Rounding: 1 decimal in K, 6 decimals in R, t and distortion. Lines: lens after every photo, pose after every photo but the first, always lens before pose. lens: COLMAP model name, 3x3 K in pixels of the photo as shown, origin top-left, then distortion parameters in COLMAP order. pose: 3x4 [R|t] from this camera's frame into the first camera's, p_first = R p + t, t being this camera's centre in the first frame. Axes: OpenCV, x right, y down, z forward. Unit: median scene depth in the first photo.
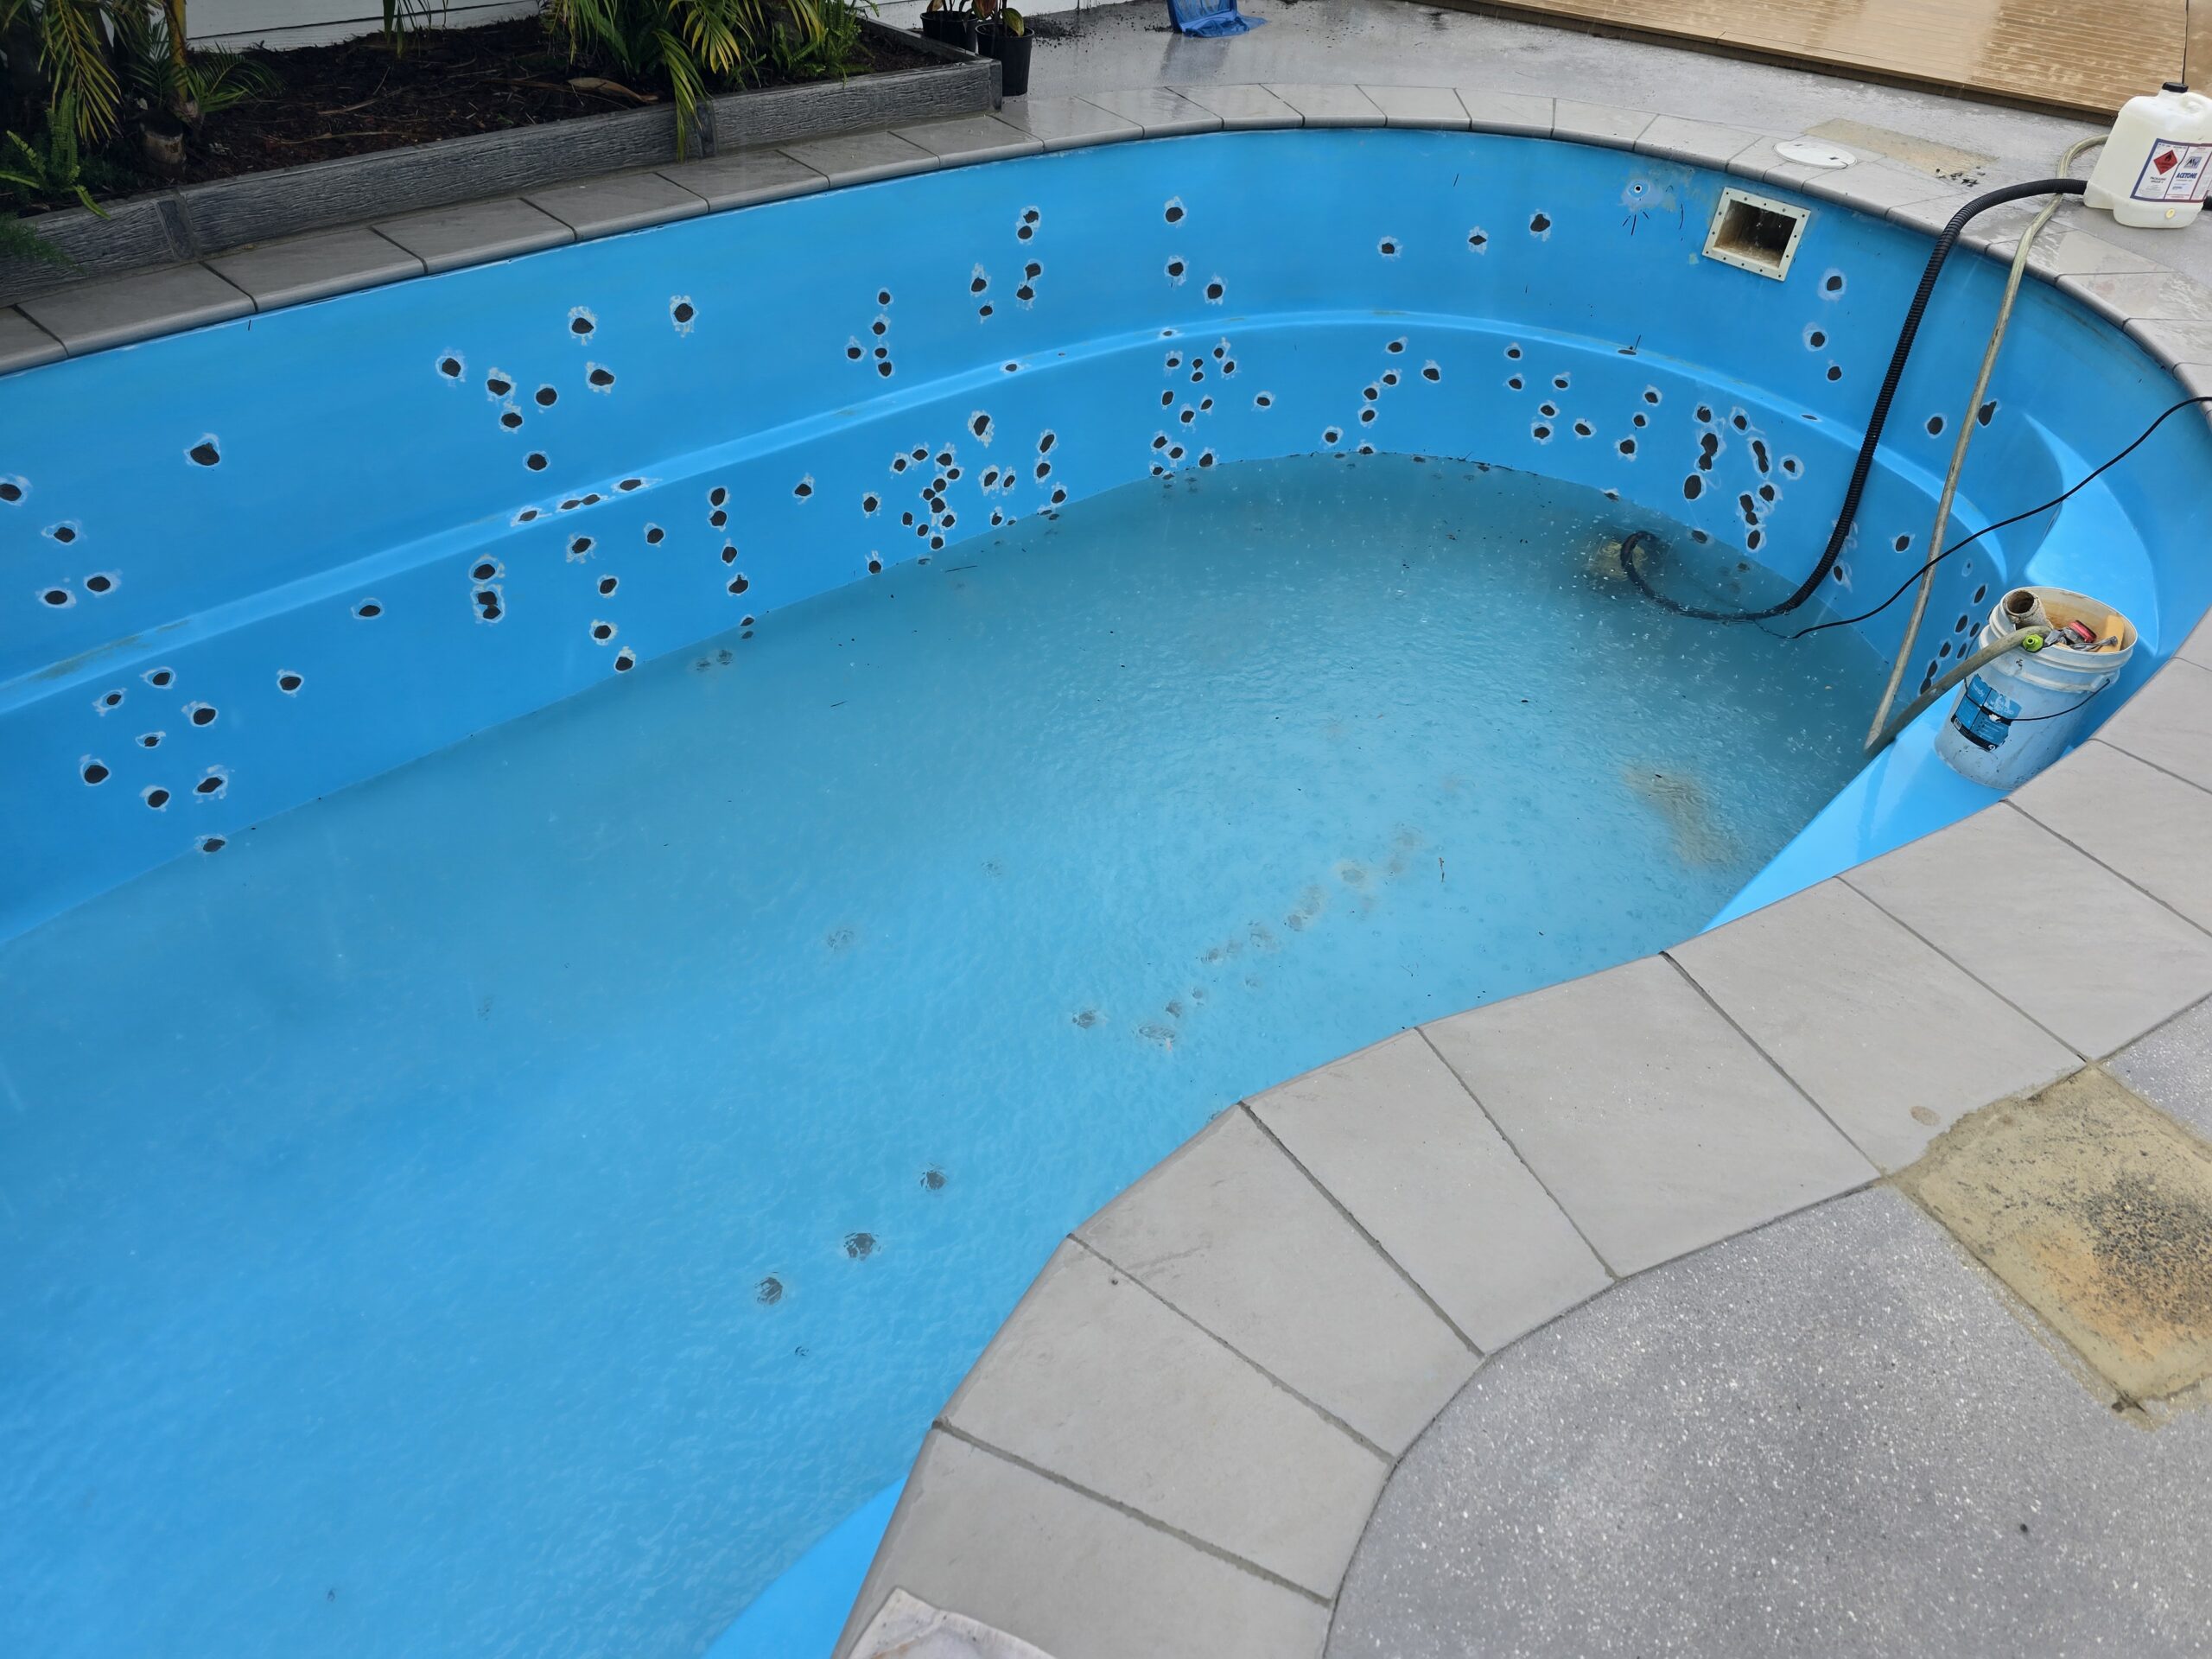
lens RADIAL K [[1466.0, 0, 1110.5], [0, 1466.0, 862.5], [0, 0, 1]] dist [0.059444, -0.051620]
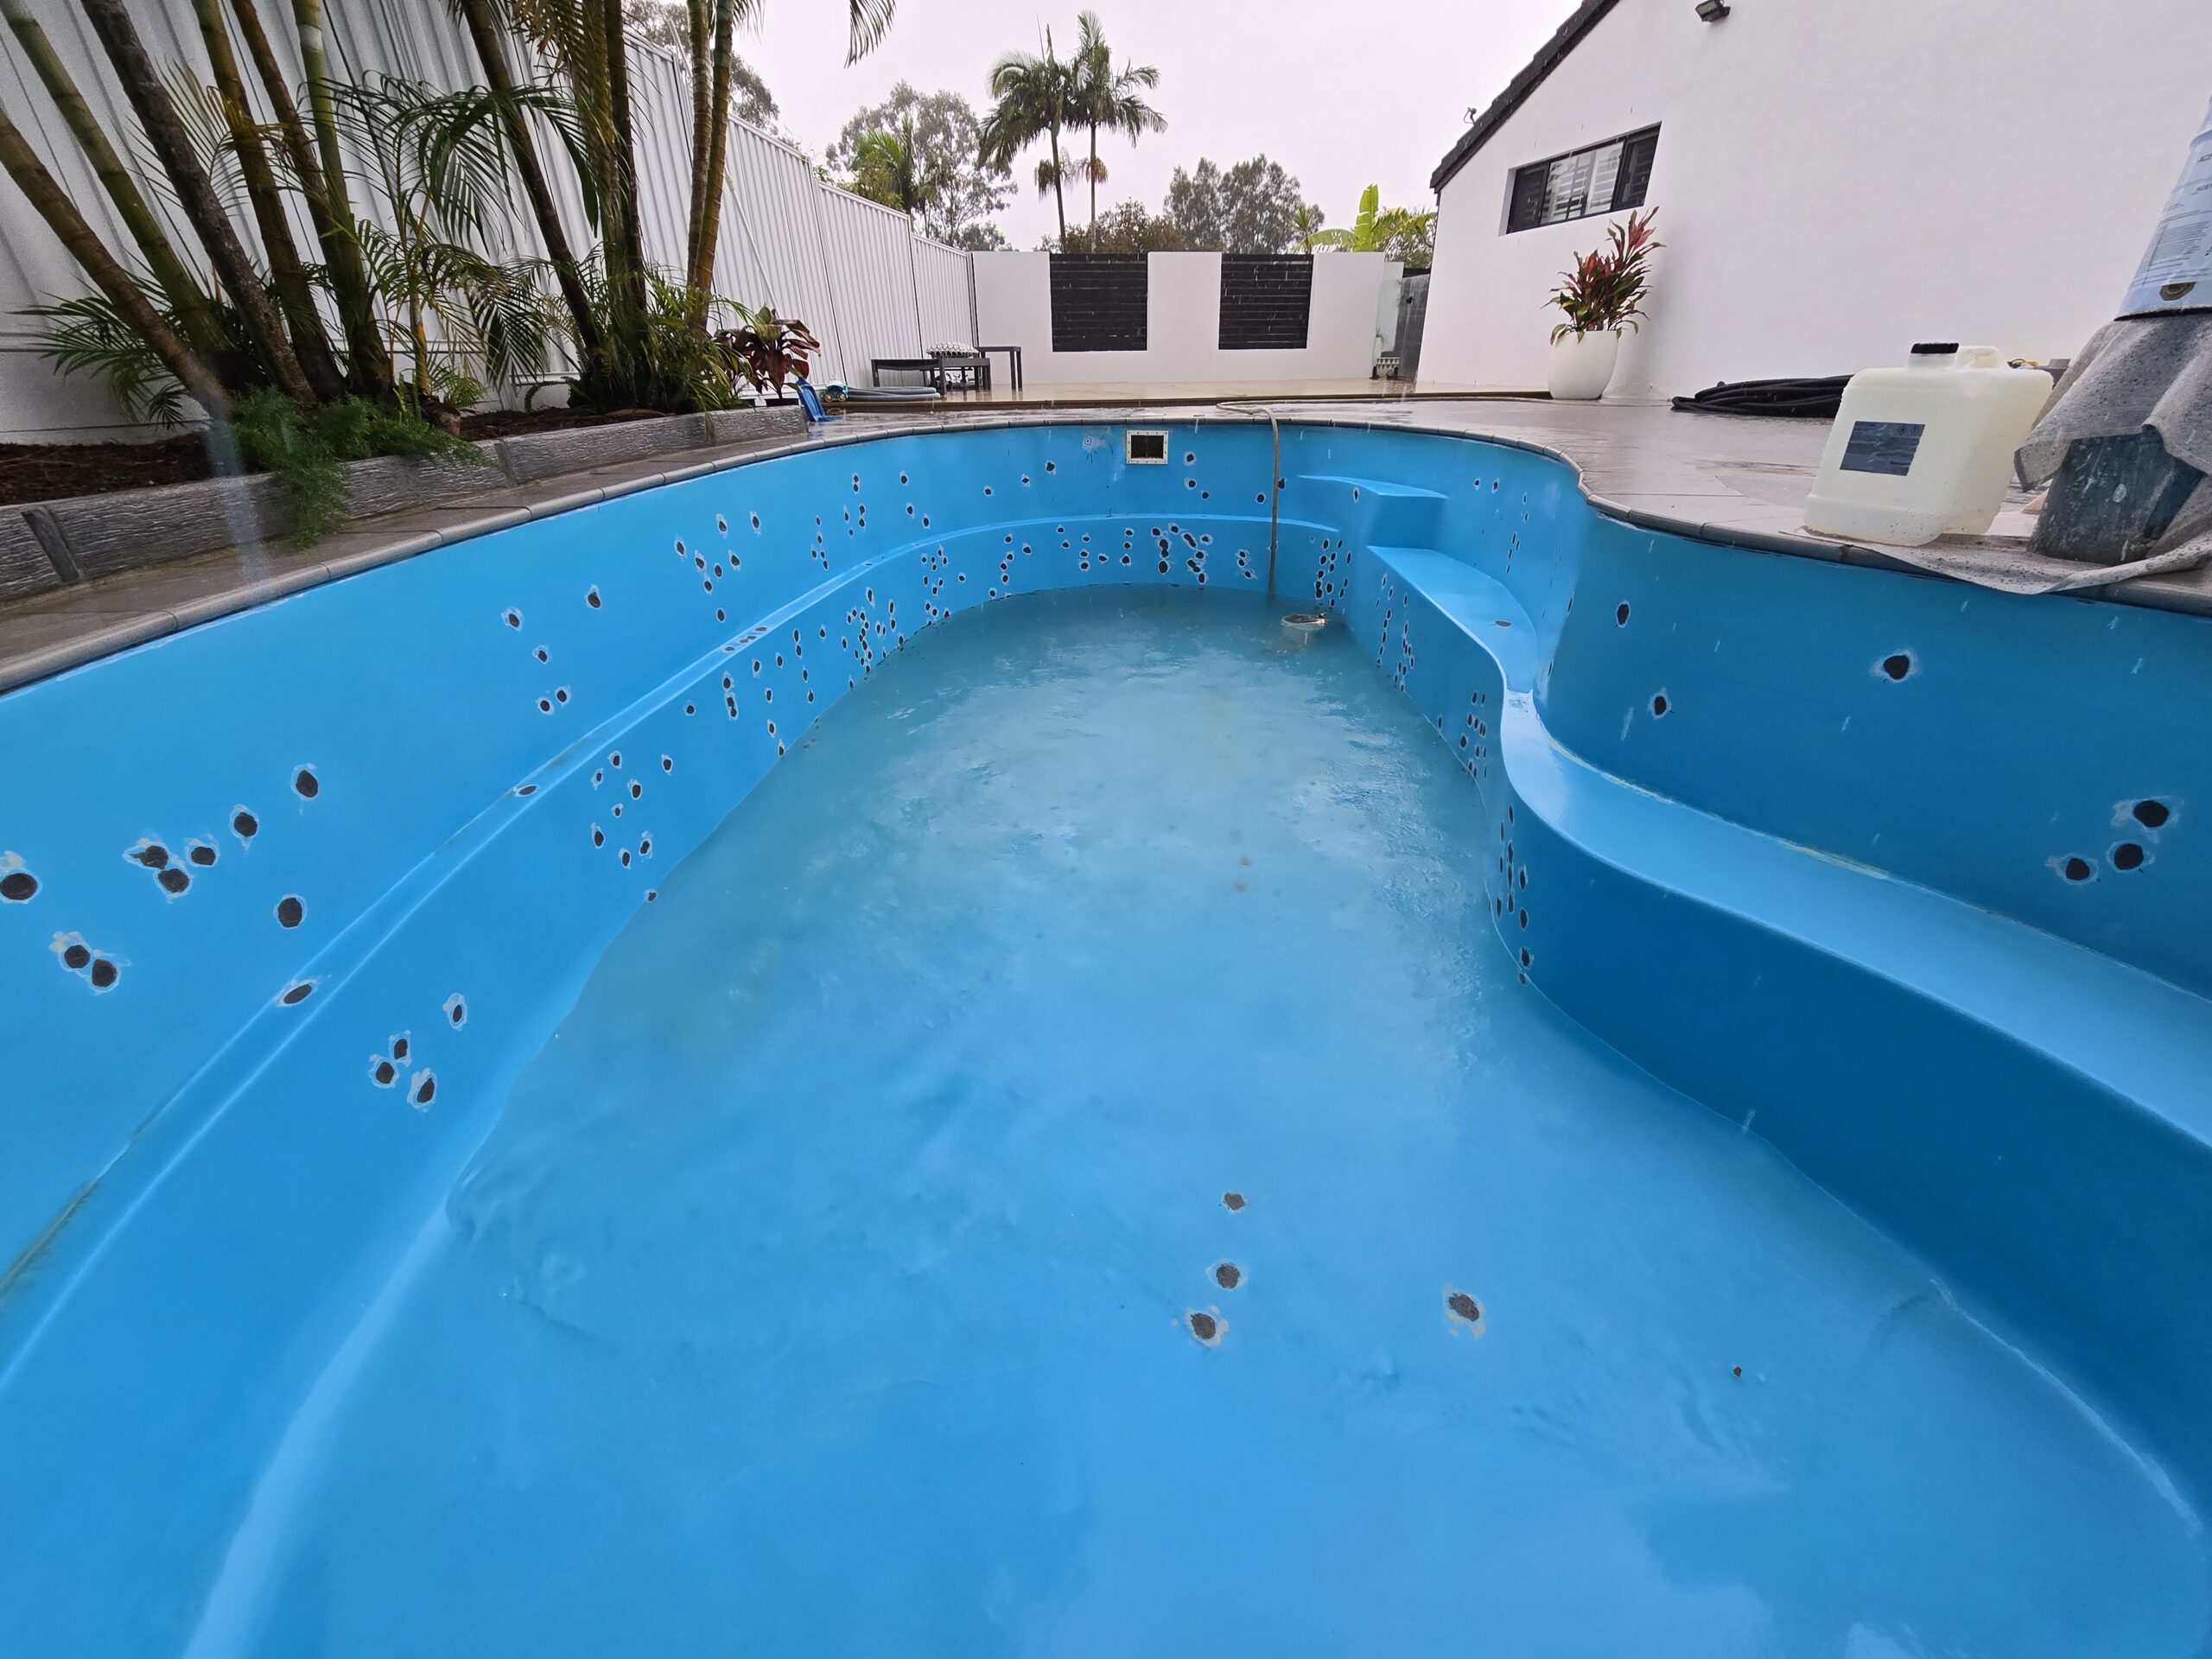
lens RADIAL K [[892.9, 0, 1106.0], [0, 892.9, 829.5], [0, 0, 1]] dist [-0.001429, -0.000308]
pose [[0.761438, -0.360287, 0.538893, -0.517557], [0.464771, 0.882937, -0.066402, 0.128213], [-0.451885, 0.301023, 0.839753, 0.102903]]
